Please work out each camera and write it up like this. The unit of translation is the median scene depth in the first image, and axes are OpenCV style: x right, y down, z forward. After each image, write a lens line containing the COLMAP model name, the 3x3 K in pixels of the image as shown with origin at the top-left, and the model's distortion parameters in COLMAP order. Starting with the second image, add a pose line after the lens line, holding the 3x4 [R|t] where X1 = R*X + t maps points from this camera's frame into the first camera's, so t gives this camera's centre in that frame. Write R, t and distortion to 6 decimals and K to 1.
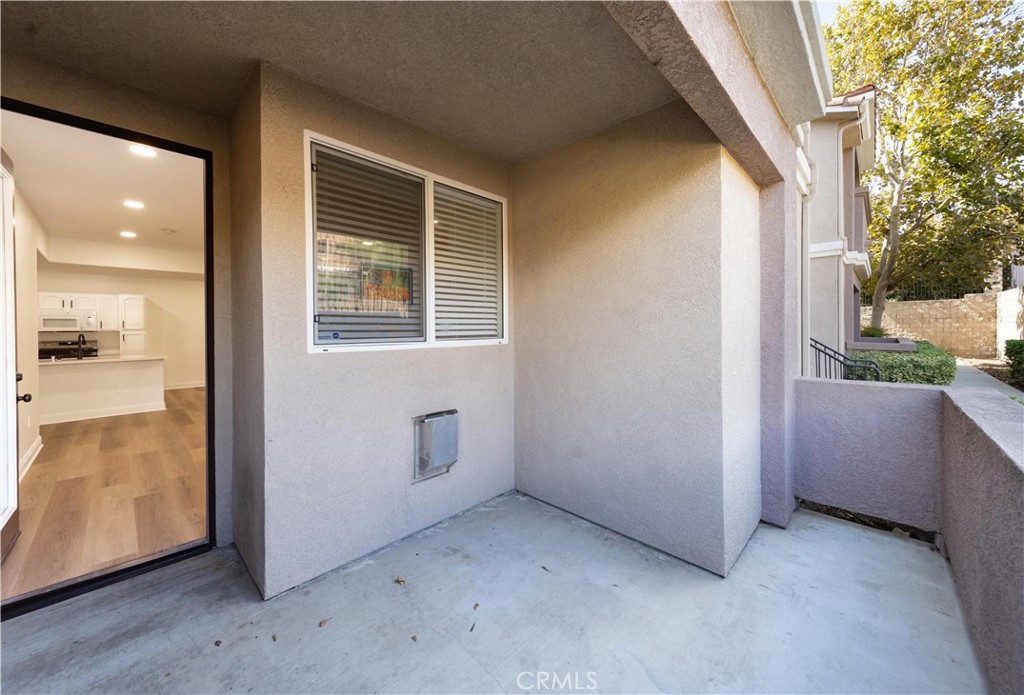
lens RADIAL K [[383.8, 0, 514.9], [0, 383.8, 323.0], [0, 0, 1]] dist [0.000844, 0.000163]
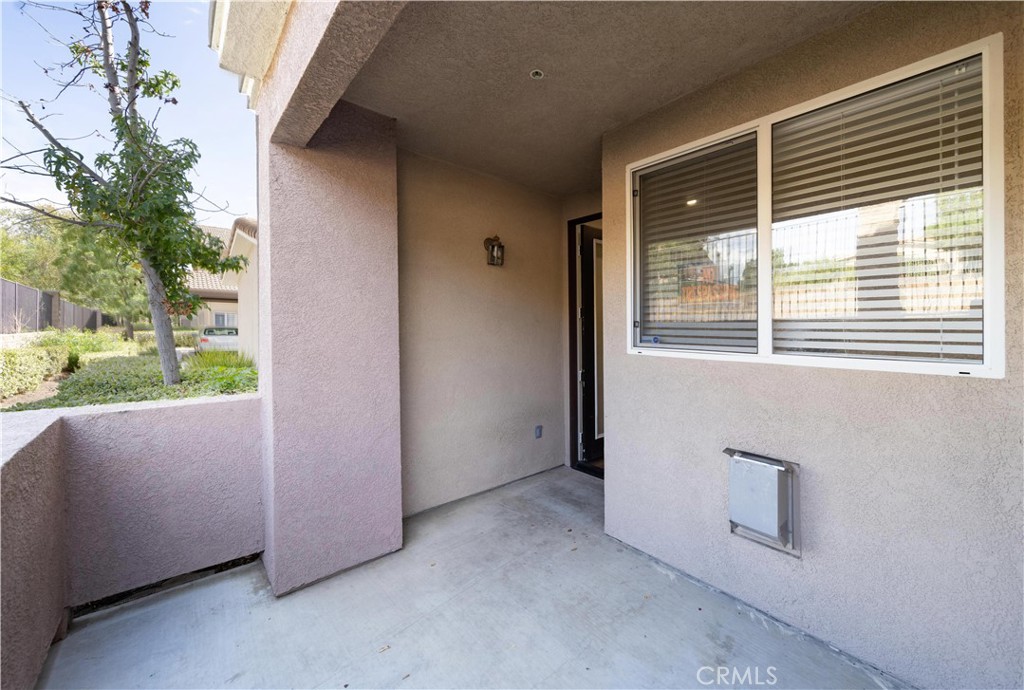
lens RADIAL K [[370.8, 0, 514.9], [0, 370.8, 332.0], [0, 0, 1]] dist [0.000192, 0.000021]
pose [[-0.077961, 0.011290, -0.996892, 0.574648], [-0.004221, 0.999923, 0.011654, 0.000497], [0.996947, 0.005116, -0.077907, 0.677302]]
